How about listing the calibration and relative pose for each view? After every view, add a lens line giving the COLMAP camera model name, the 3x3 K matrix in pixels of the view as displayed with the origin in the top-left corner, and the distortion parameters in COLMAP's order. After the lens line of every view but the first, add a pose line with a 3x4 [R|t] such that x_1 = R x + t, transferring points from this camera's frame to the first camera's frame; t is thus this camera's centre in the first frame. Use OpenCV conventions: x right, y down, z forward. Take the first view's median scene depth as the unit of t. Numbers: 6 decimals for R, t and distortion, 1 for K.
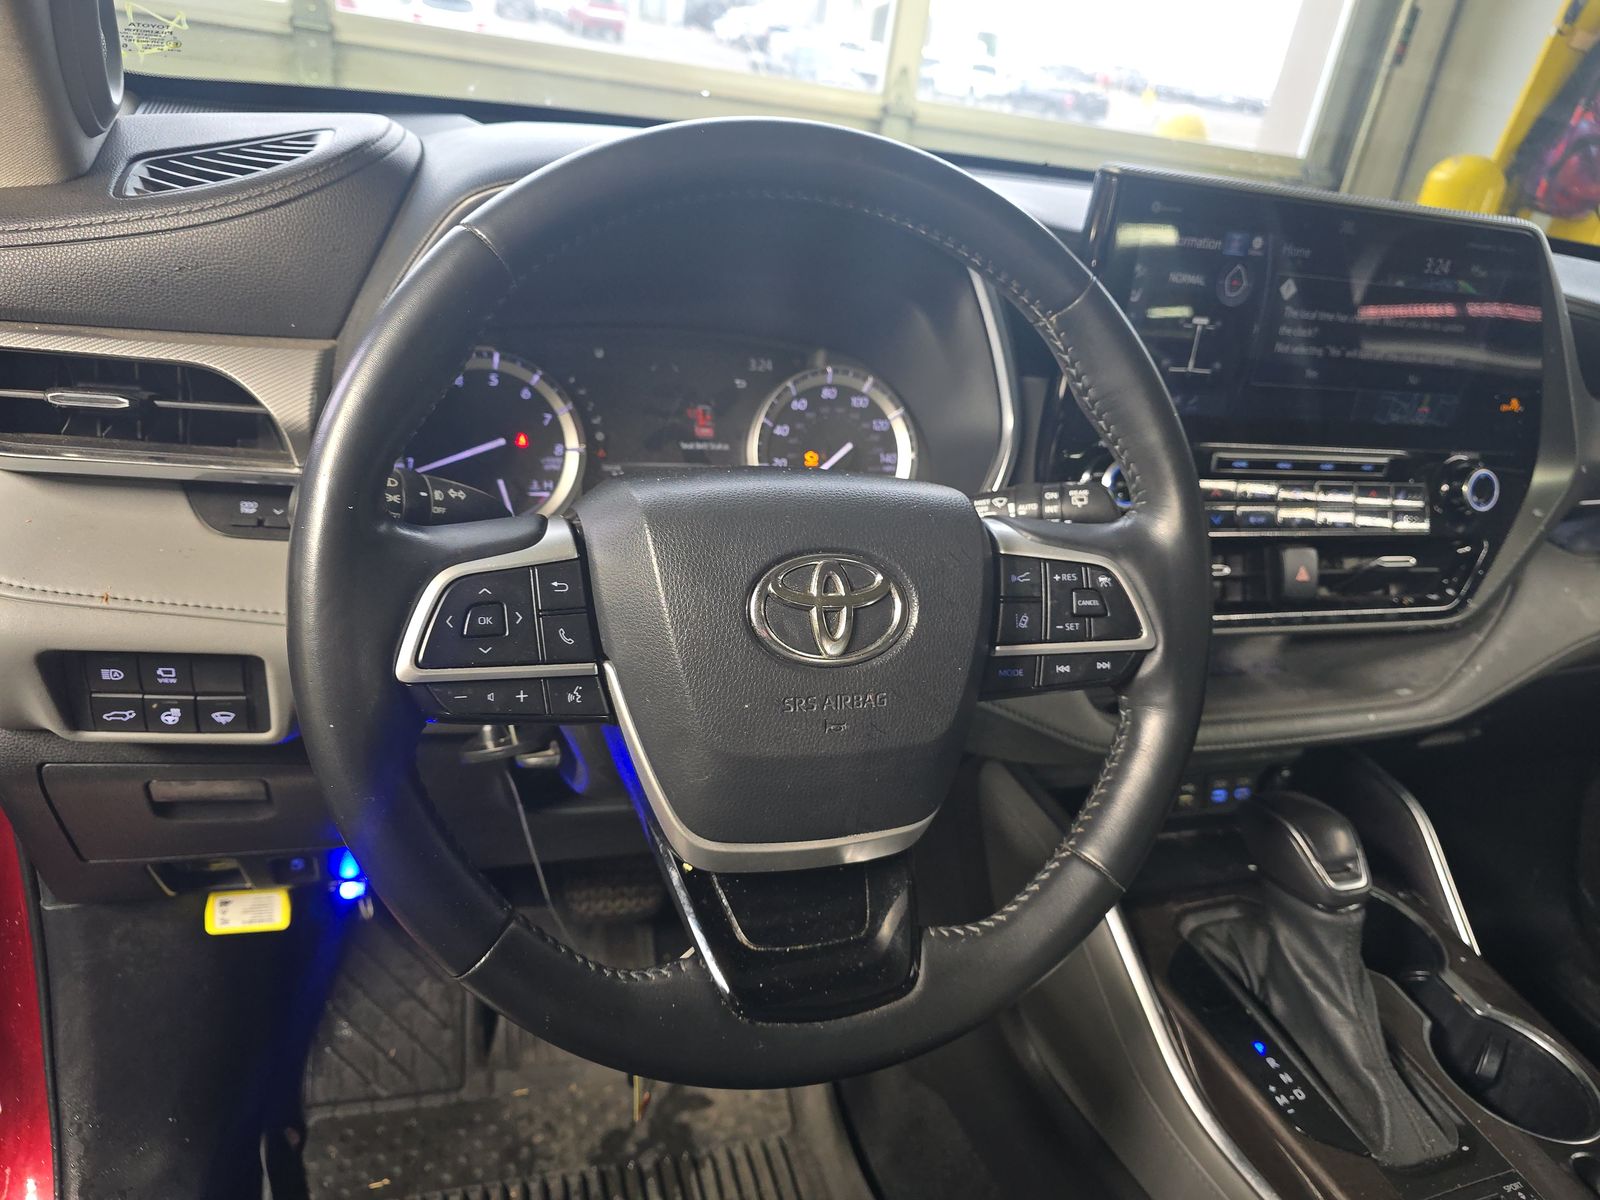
lens RADIAL K [[1097.0, 0, 800.0], [0, 1097.0, 600.0], [0, 0, 1]] dist [0.013008, -0.000863]
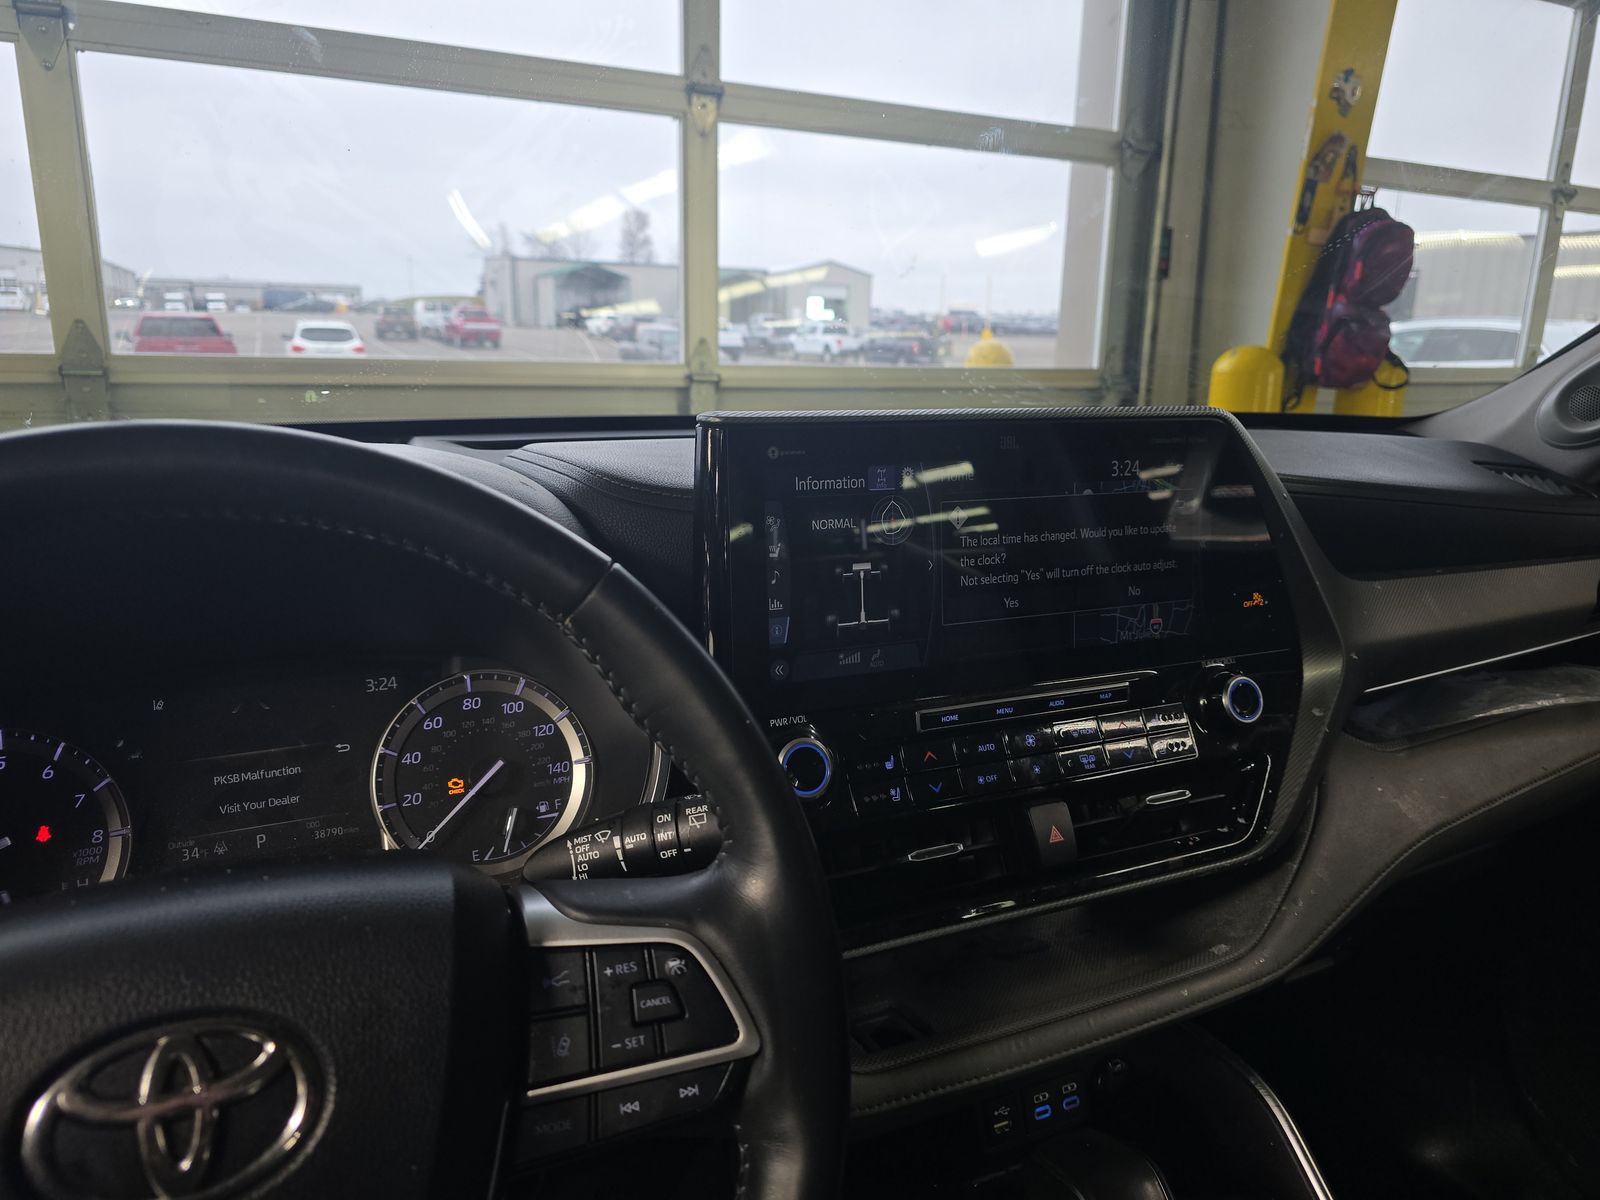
lens RADIAL K [[1041.2, 0, 800.0], [0, 1041.2, 600.0], [0, 0, 1]] dist [0.043218, -0.004051]
pose [[0.987056, -0.143281, 0.072044, 0.223868], [0.155096, 0.967129, -0.201511, -0.063449], [-0.040803, 0.210077, 0.976833, 0.186318]]
